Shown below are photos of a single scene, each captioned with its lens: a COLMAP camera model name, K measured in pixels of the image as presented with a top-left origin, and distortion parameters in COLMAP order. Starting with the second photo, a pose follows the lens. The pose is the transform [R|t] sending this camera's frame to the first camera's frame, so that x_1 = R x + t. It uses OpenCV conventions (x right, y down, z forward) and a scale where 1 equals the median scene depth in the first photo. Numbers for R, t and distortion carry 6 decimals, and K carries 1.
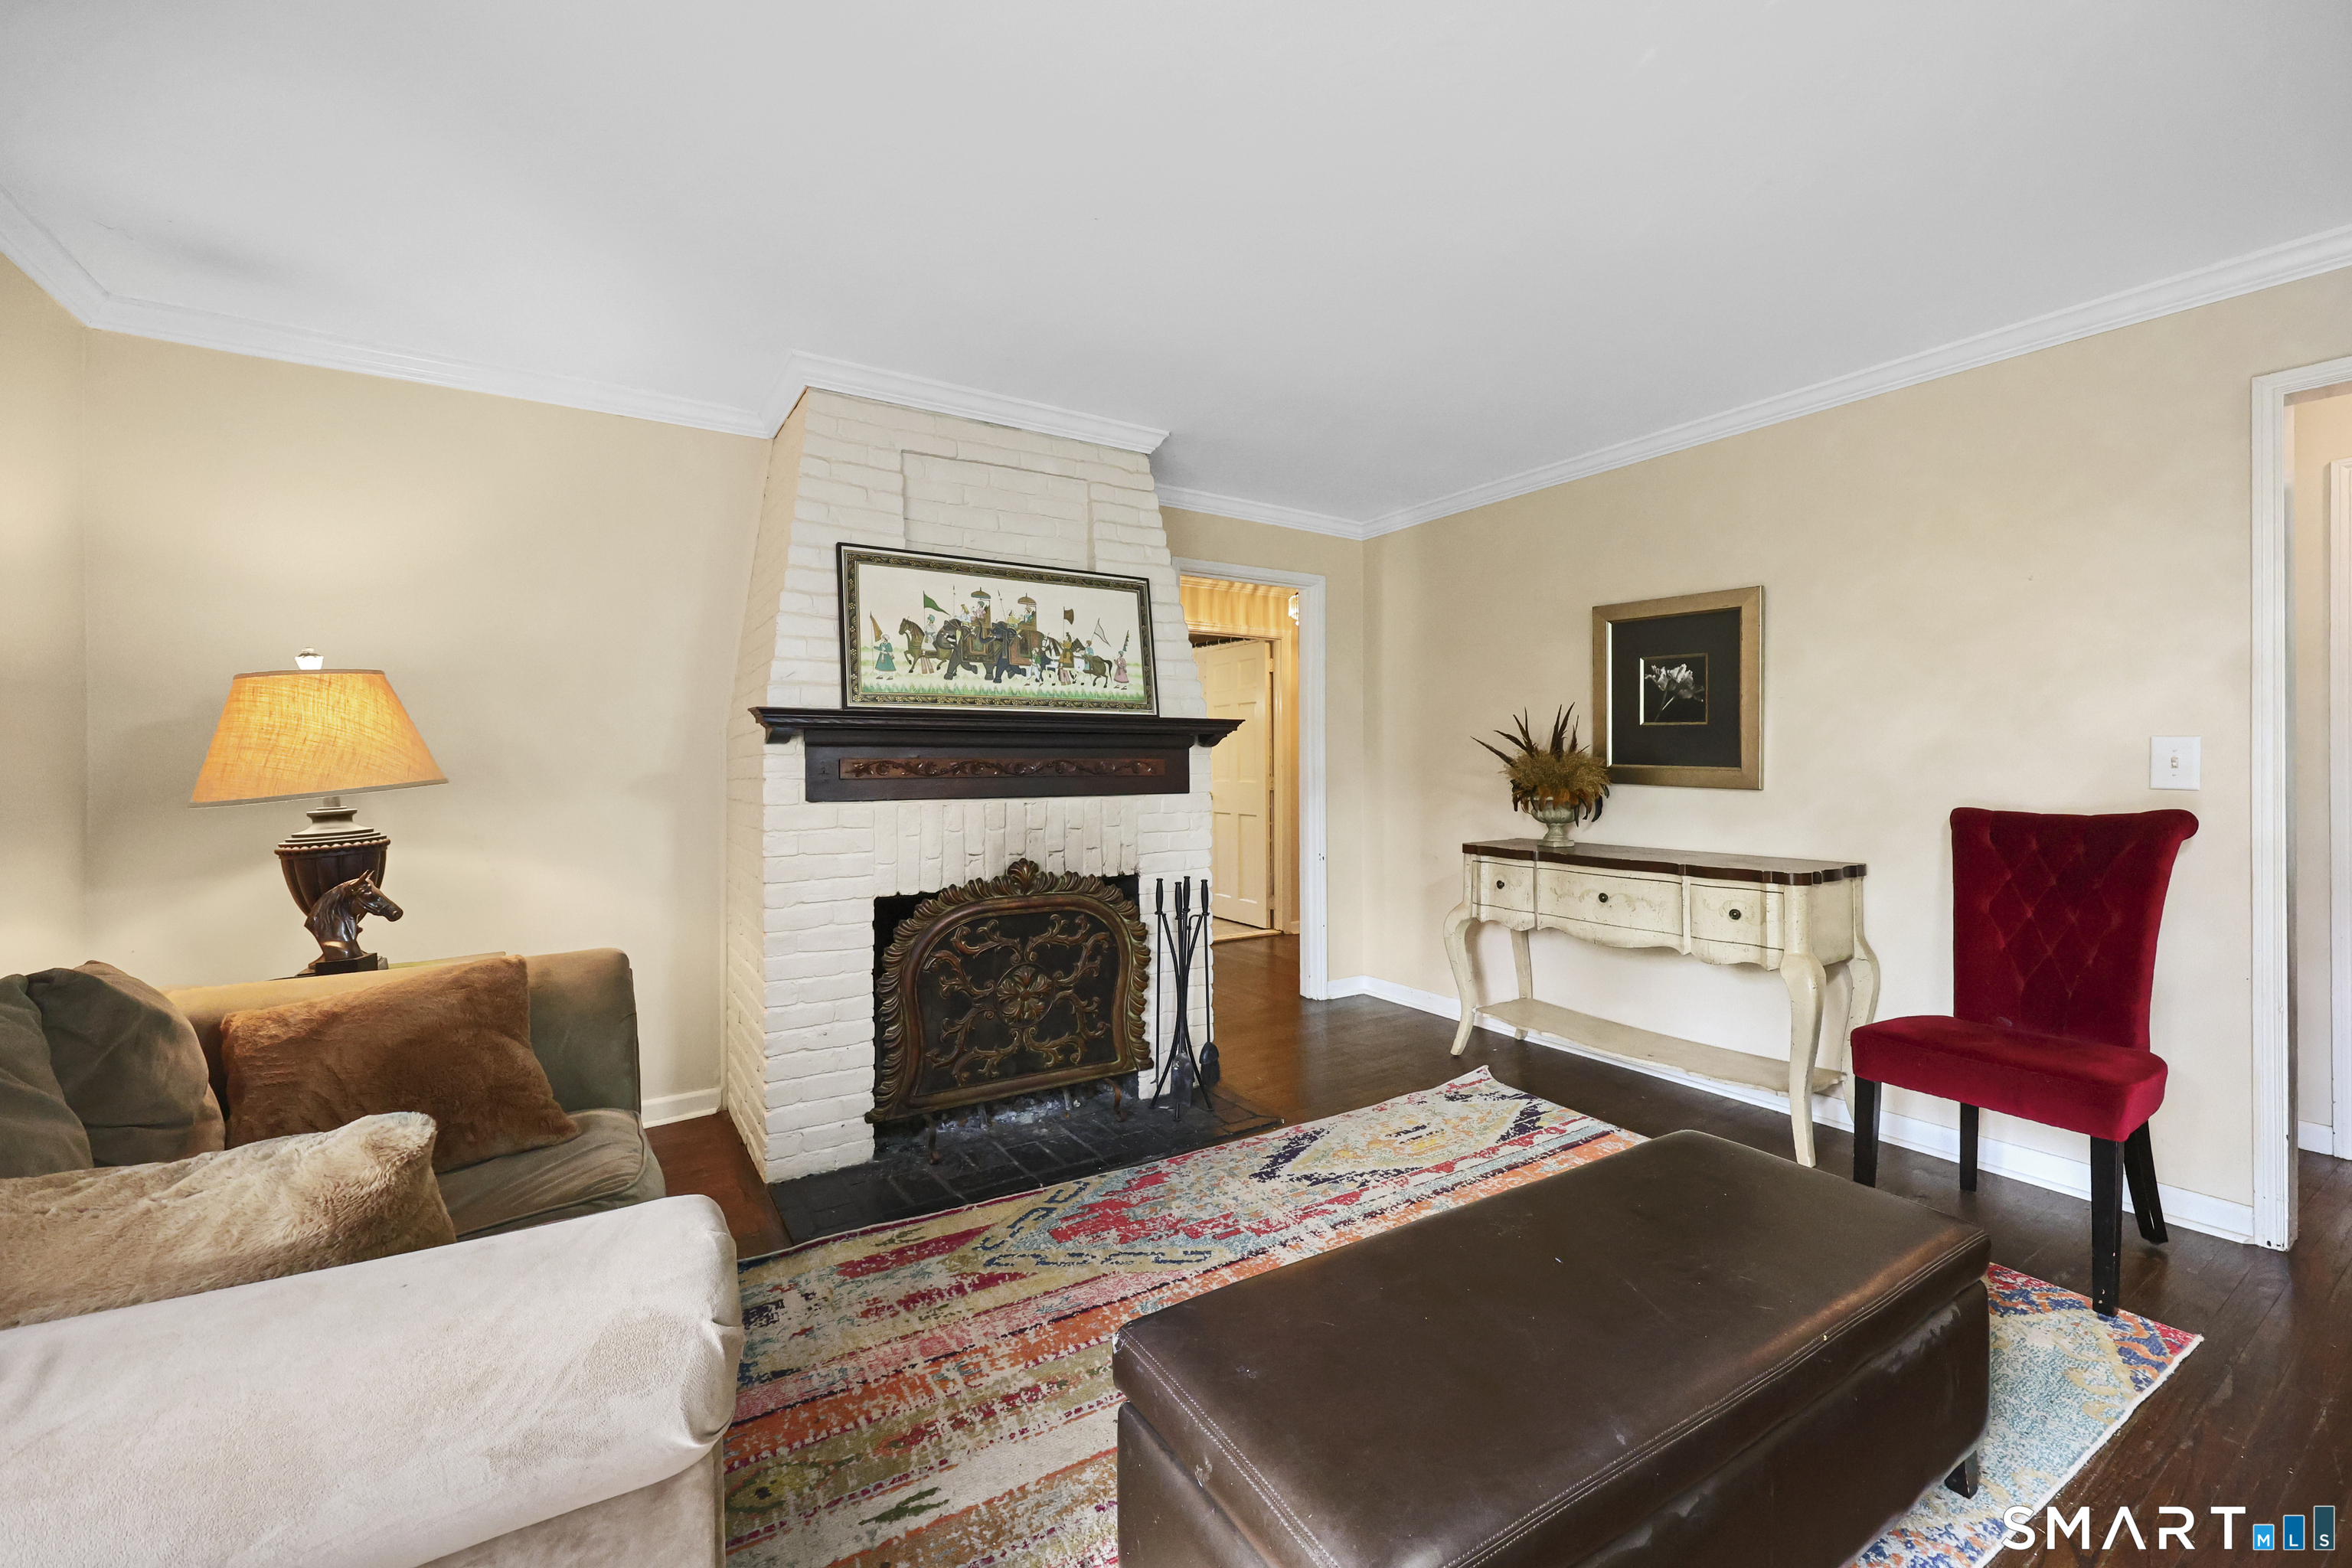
lens RADIAL K [[958.0, 0, 1186.2], [0, 958.0, 758.6], [0, 0, 1]] dist [0.000701, -0.000006]
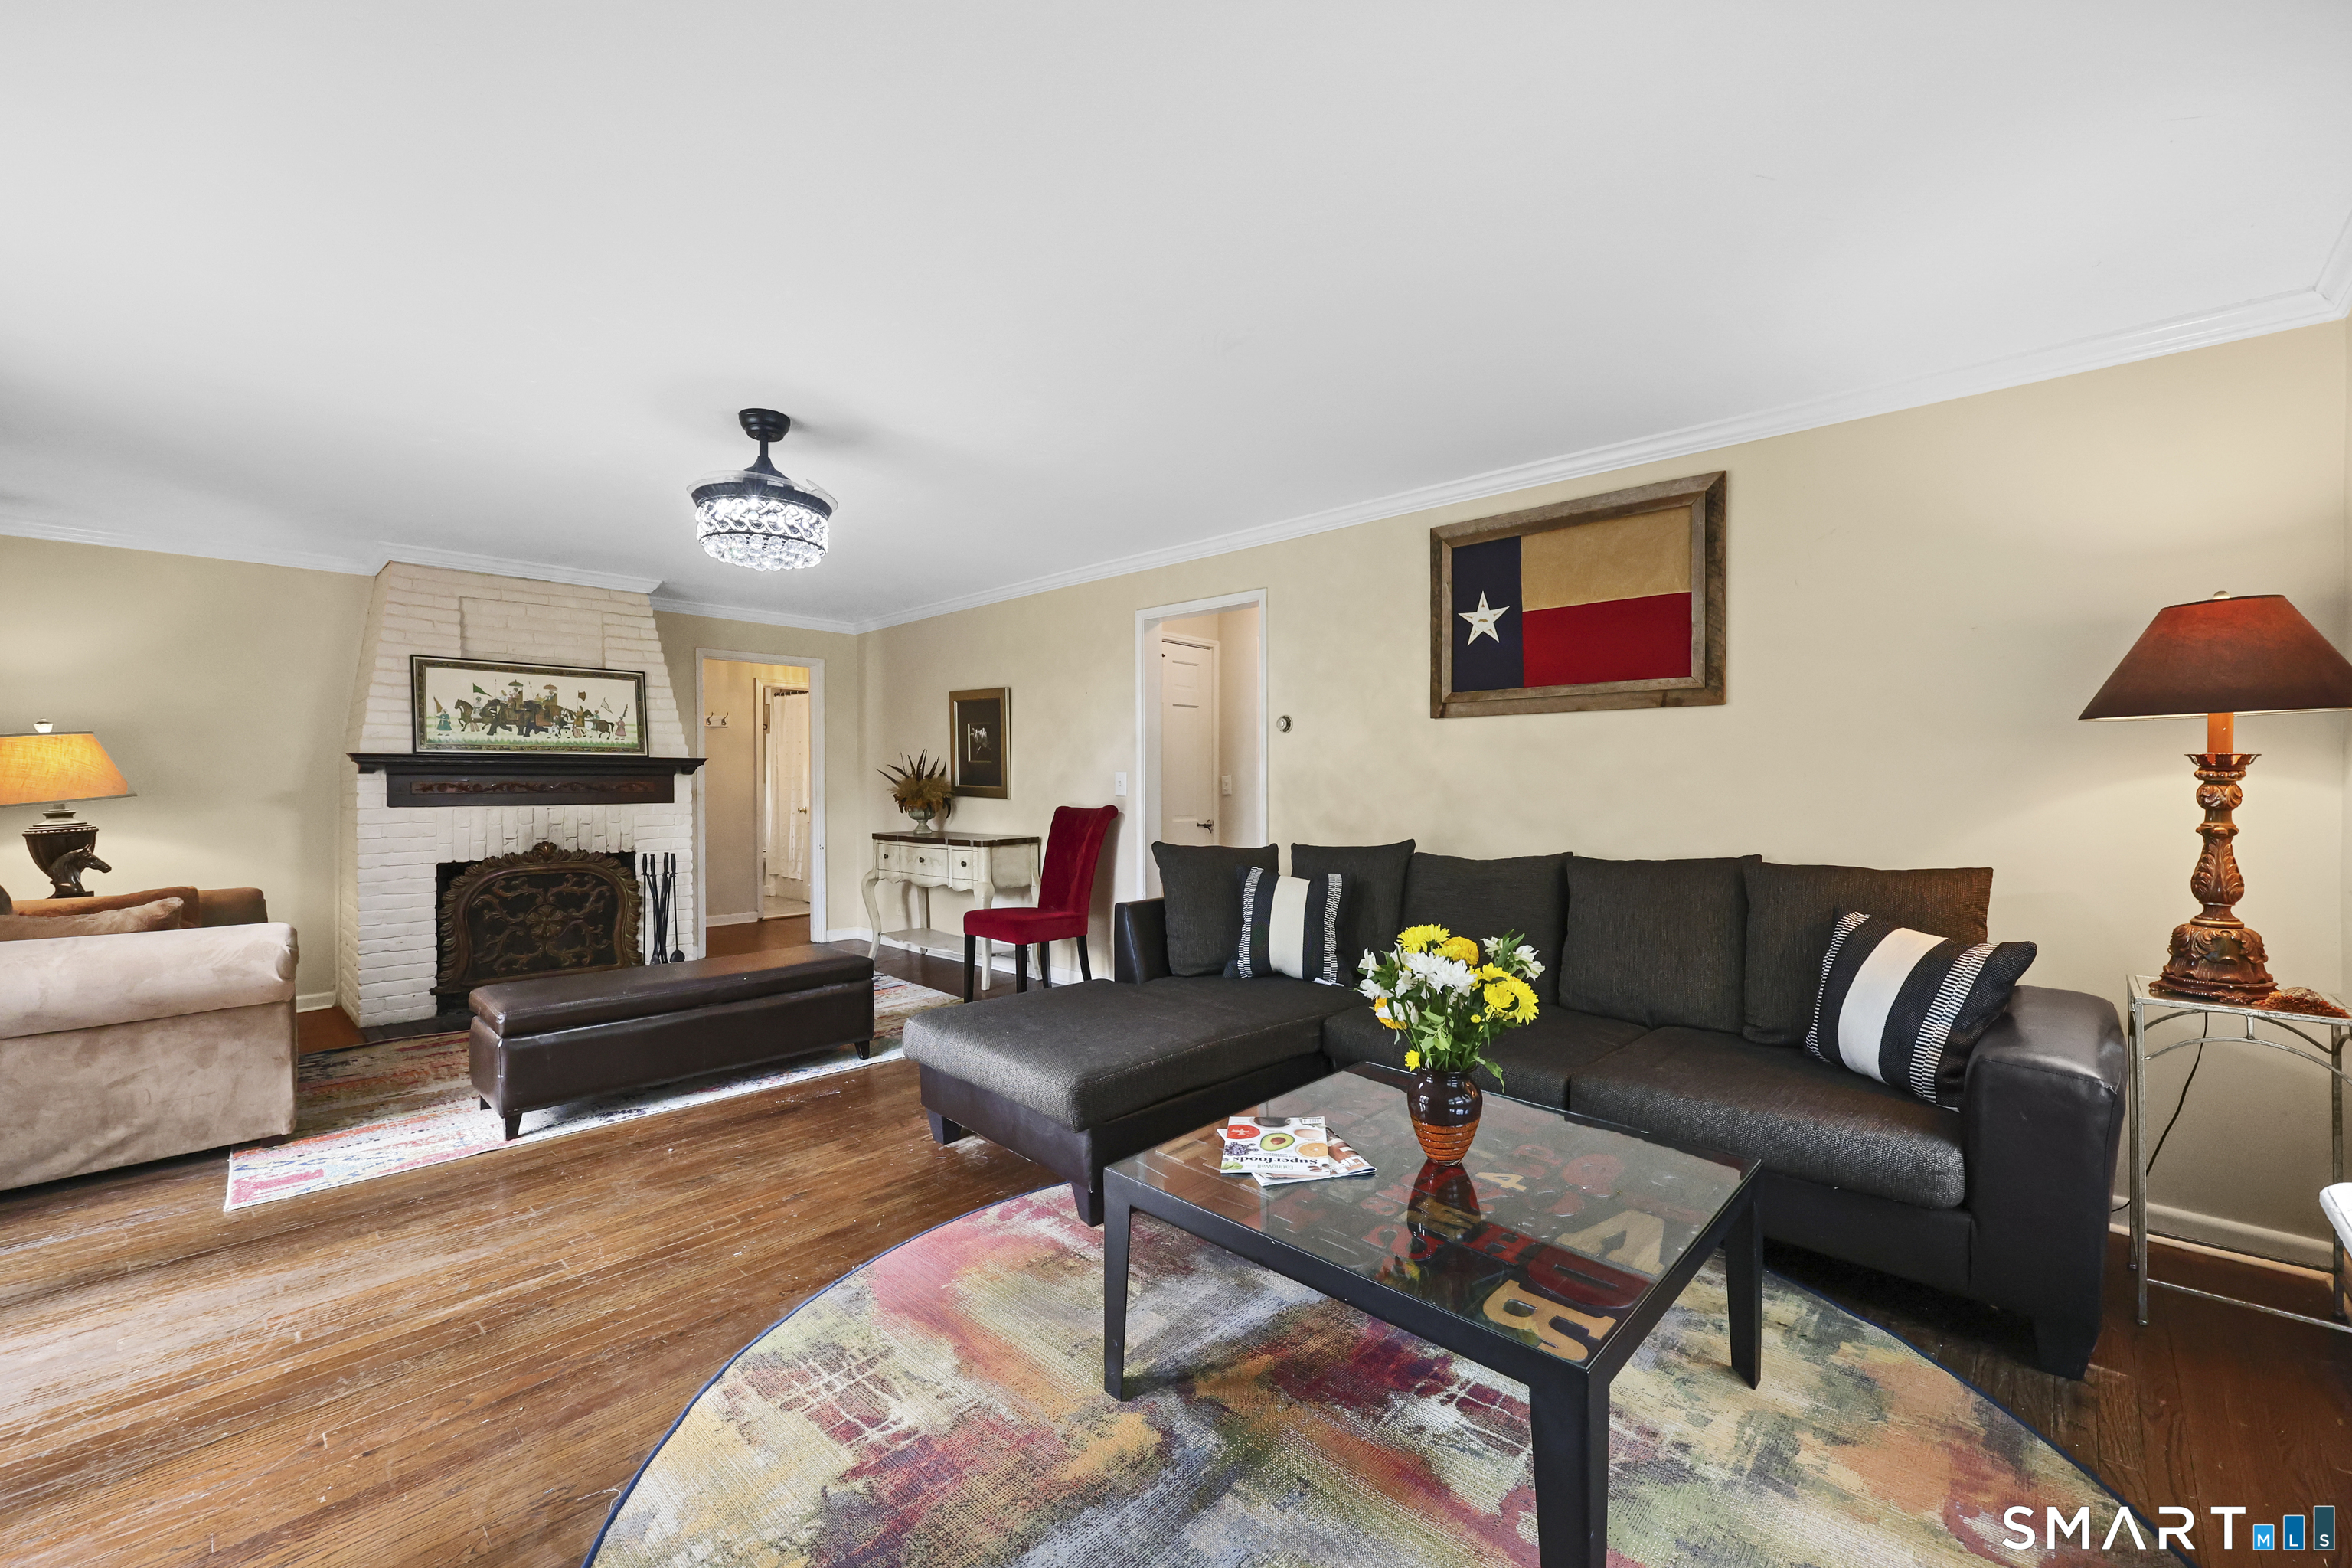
lens RADIAL K [[953.9, 0, 1183.6], [0, 953.9, 783.9], [0, 0, 1]] dist [0.000421, 0.000339]
pose [[0.973230, -0.001146, 0.229829, 0.550821], [0.000376, 0.999994, 0.003394, -0.001611], [-0.229832, -0.003216, 0.973225, -0.913345]]
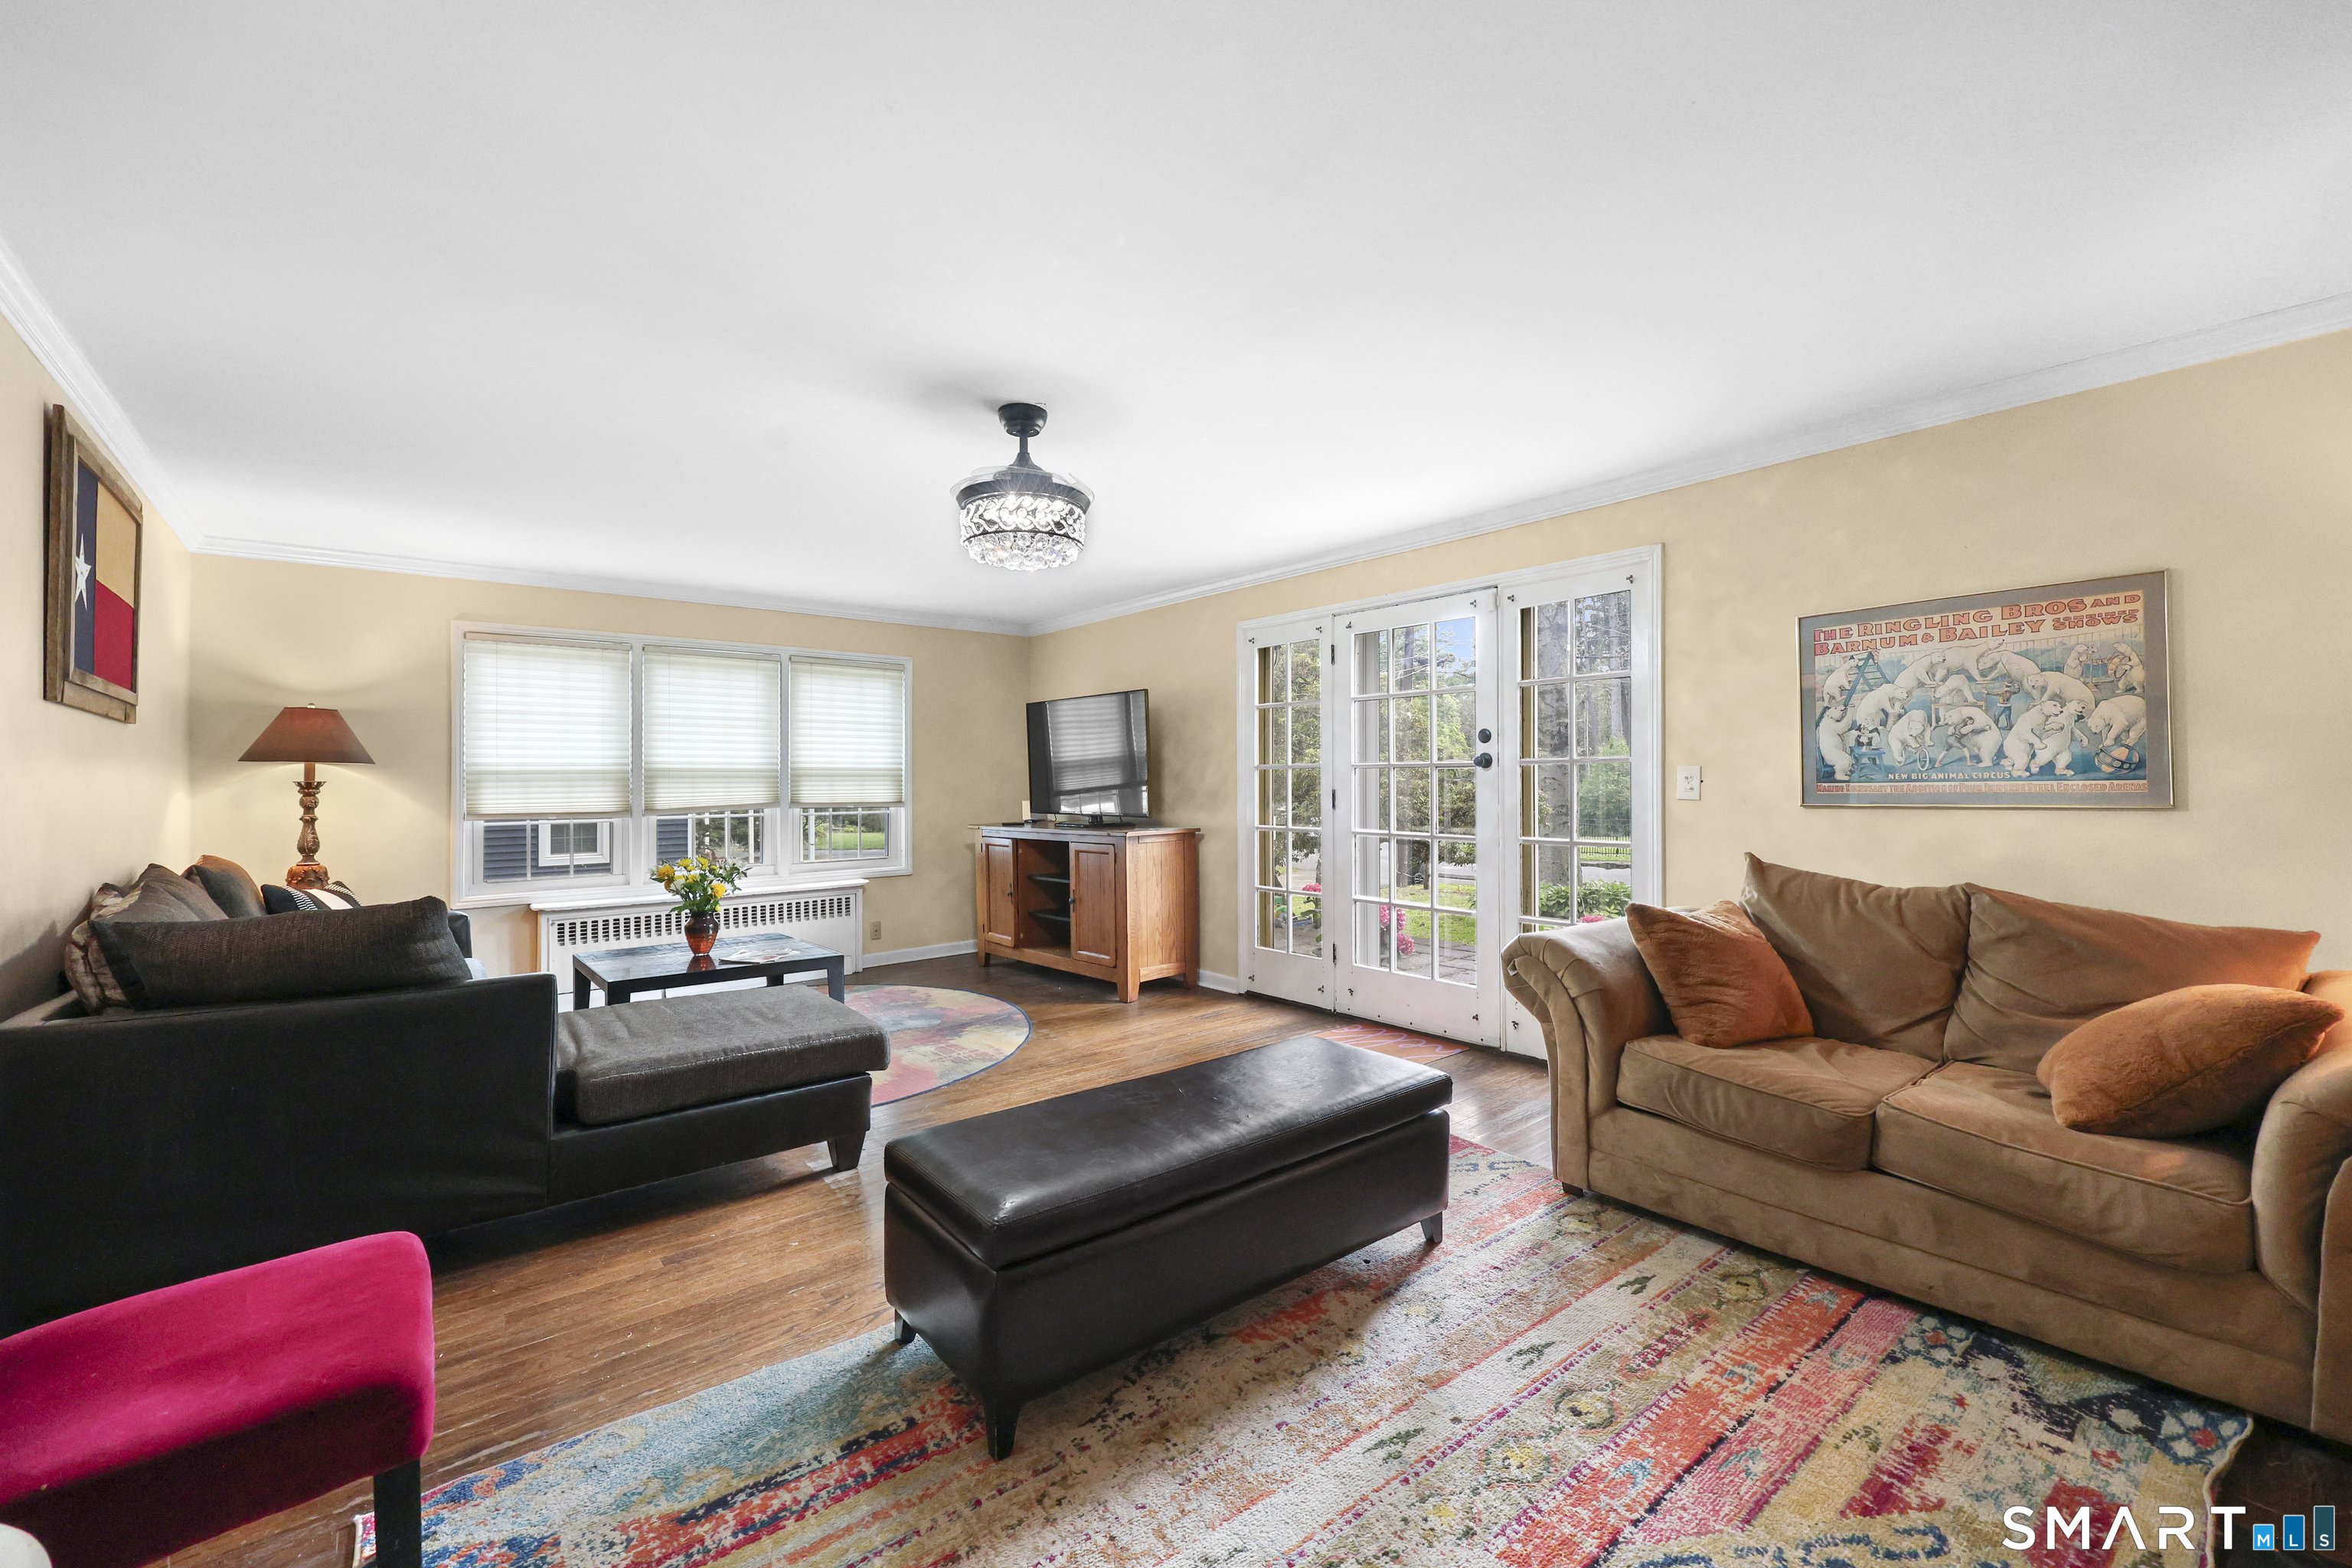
lens RADIAL K [[950.4, 0, 1200.6], [0, 950.4, 768.8], [0, 0, 1]] dist [0.007048, 0.000027]
pose [[-0.990895, 0.009078, -0.134333, 0.295696], [0.011361, 0.999804, -0.016237, -0.001620], [0.134160, -0.017615, -0.990803, 1.227454]]
